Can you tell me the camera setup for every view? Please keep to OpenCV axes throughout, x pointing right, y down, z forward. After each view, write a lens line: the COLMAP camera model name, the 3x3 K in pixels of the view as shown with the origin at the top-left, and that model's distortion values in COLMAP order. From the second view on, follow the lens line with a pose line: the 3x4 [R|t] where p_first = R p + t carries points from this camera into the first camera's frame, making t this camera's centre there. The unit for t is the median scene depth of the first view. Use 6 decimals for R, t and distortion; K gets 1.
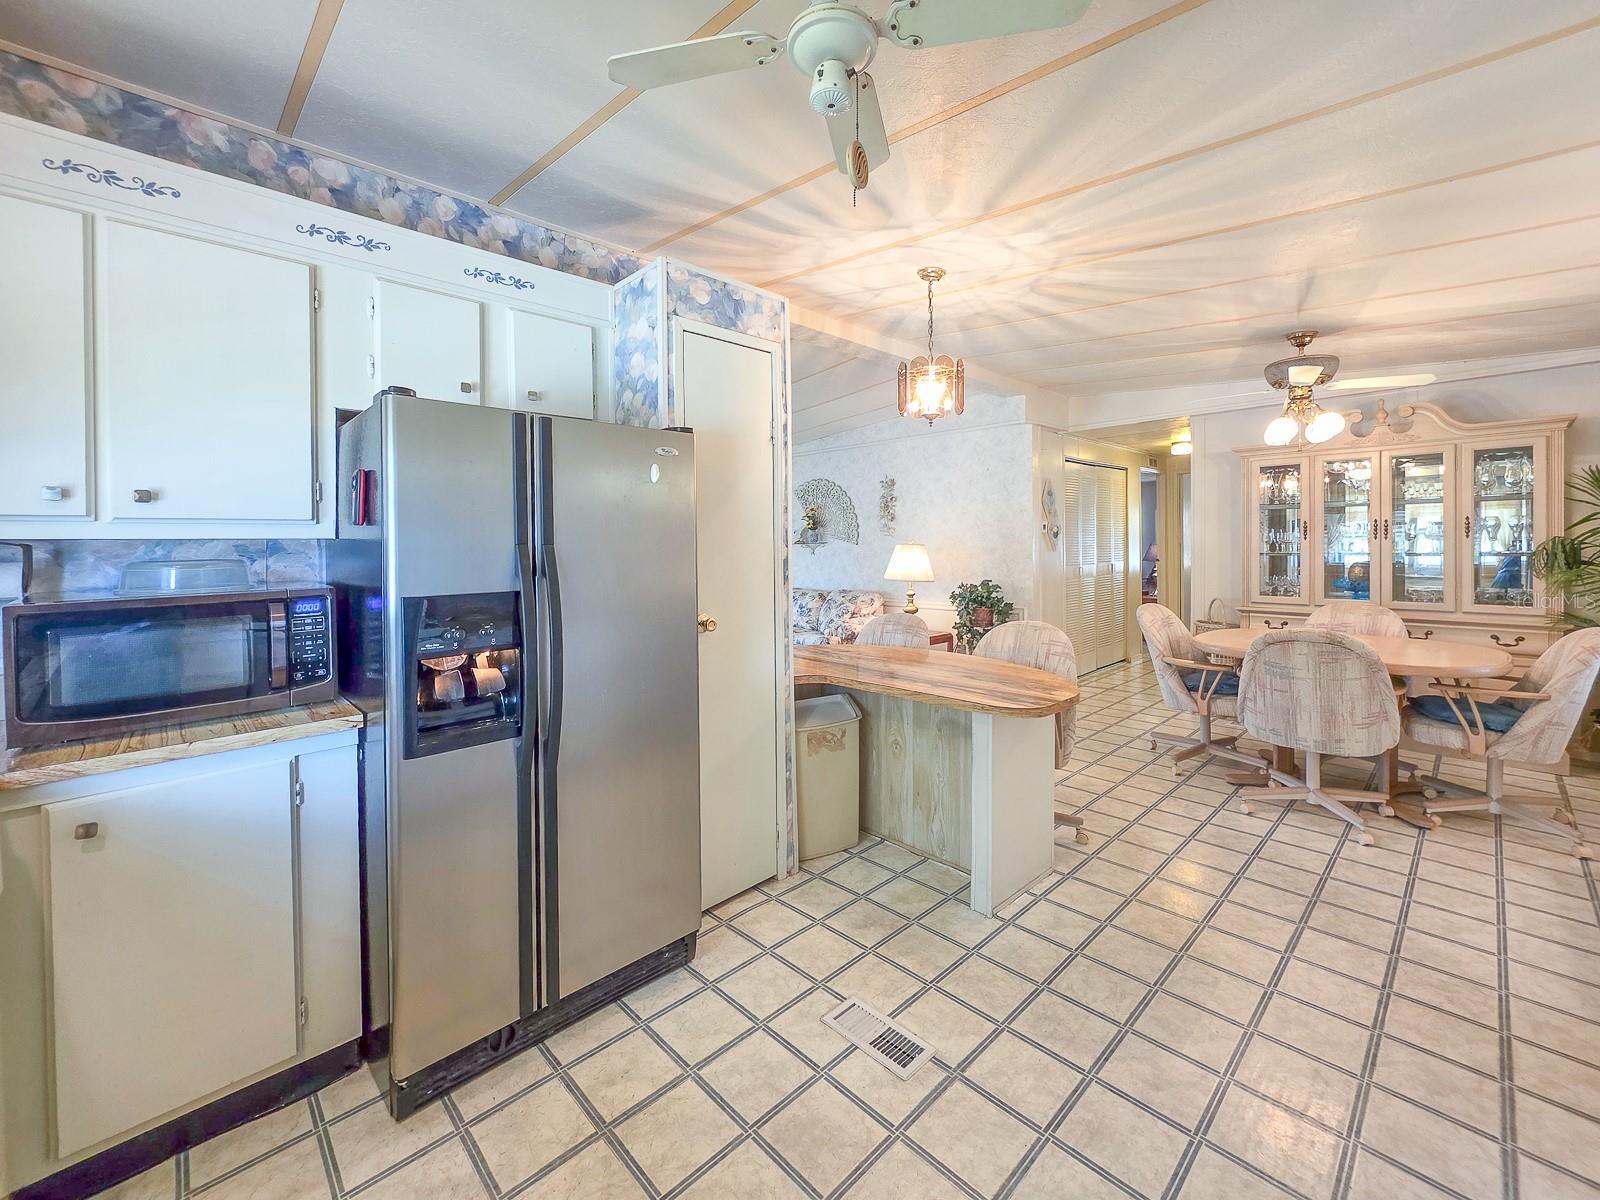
lens RADIAL K [[670.5, 0, 787.3], [0, 670.5, 547.3], [0, 0, 1]] dist [0.014504, 0.000034]
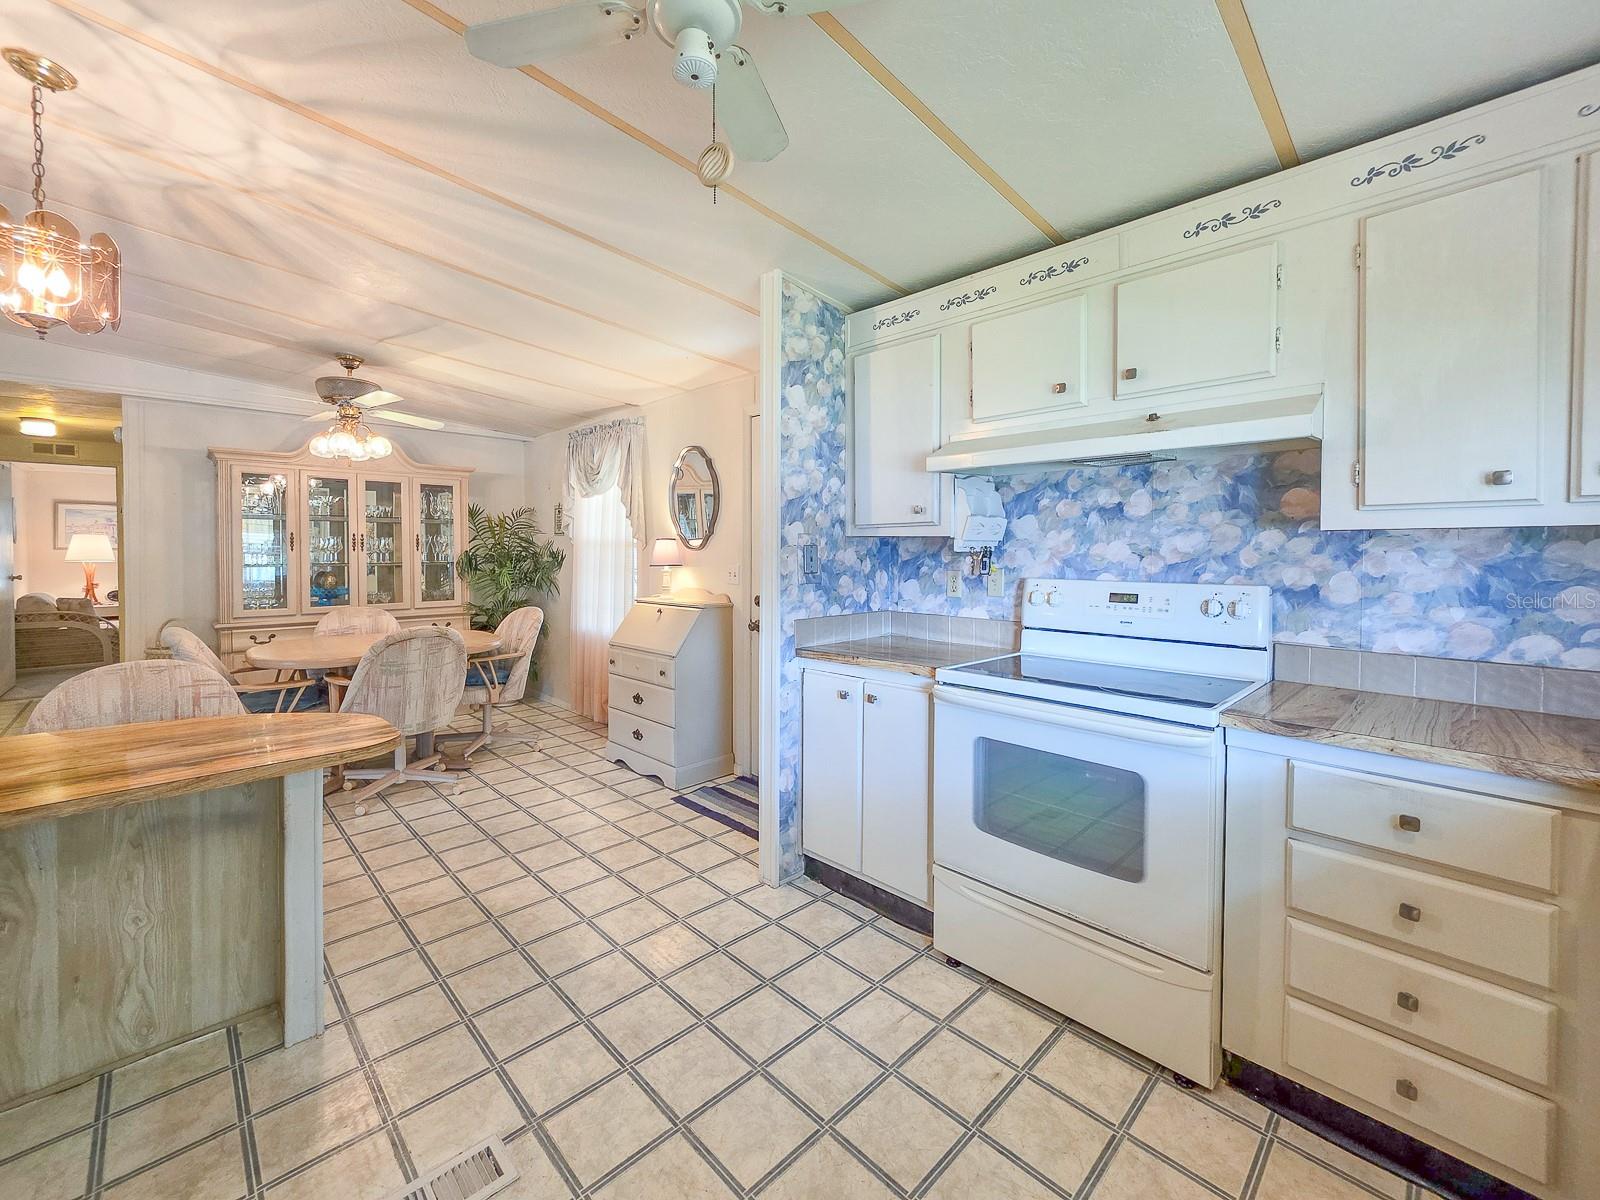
lens RADIAL K [[670.5, 0, 801.7], [0, 670.5, 561.1], [0, 0, 1]] dist [0.014504, 0.000034]
pose [[-0.017446, -0.000827, 0.999847, -0.512247], [0.008761, 0.999961, 0.000980, 0.018806], [-0.999809, 0.008777, -0.017438, 0.497347]]
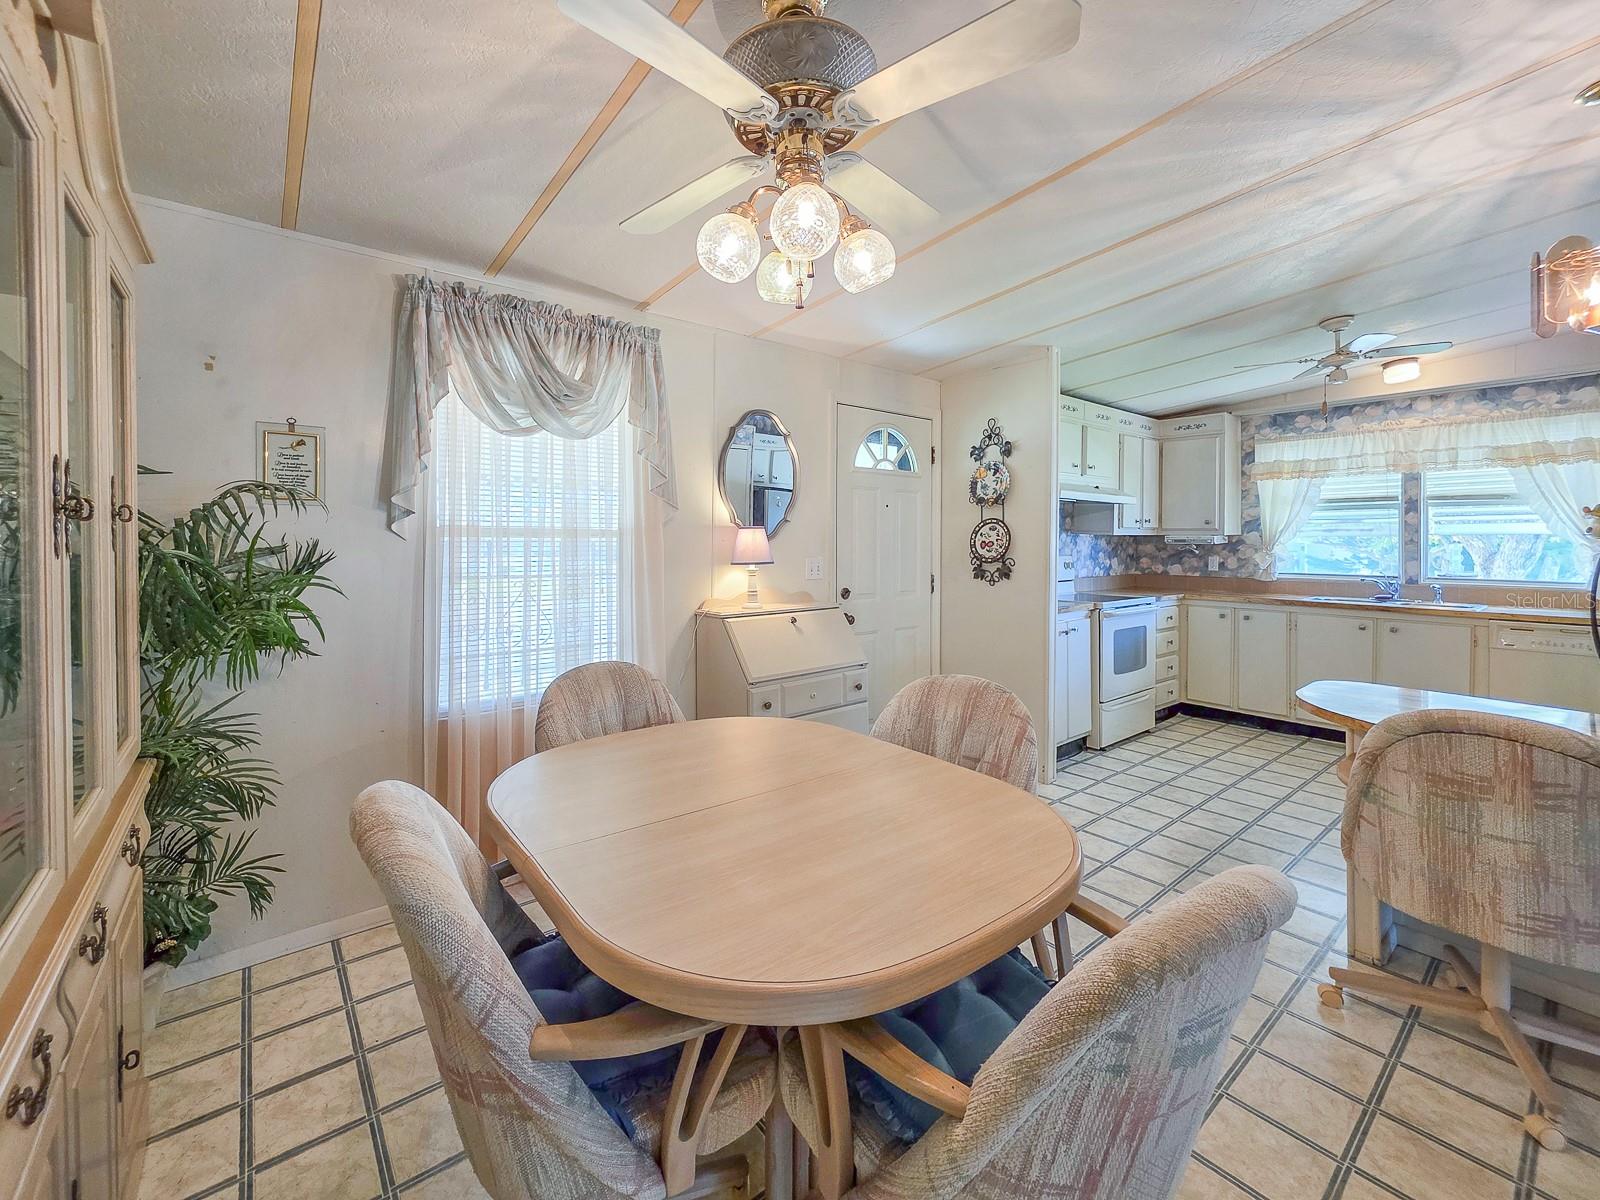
lens RADIAL K [[670.5, 0, 778.2], [0, 670.5, 539.7], [0, 0, 1]] dist [0.014504, 0.000034]
pose [[-0.997196, 0.011171, 0.073990, 1.222833], [0.012081, 0.999857, 0.011869, -0.034507], [-0.073846, 0.012729, -0.997188, 2.246623]]
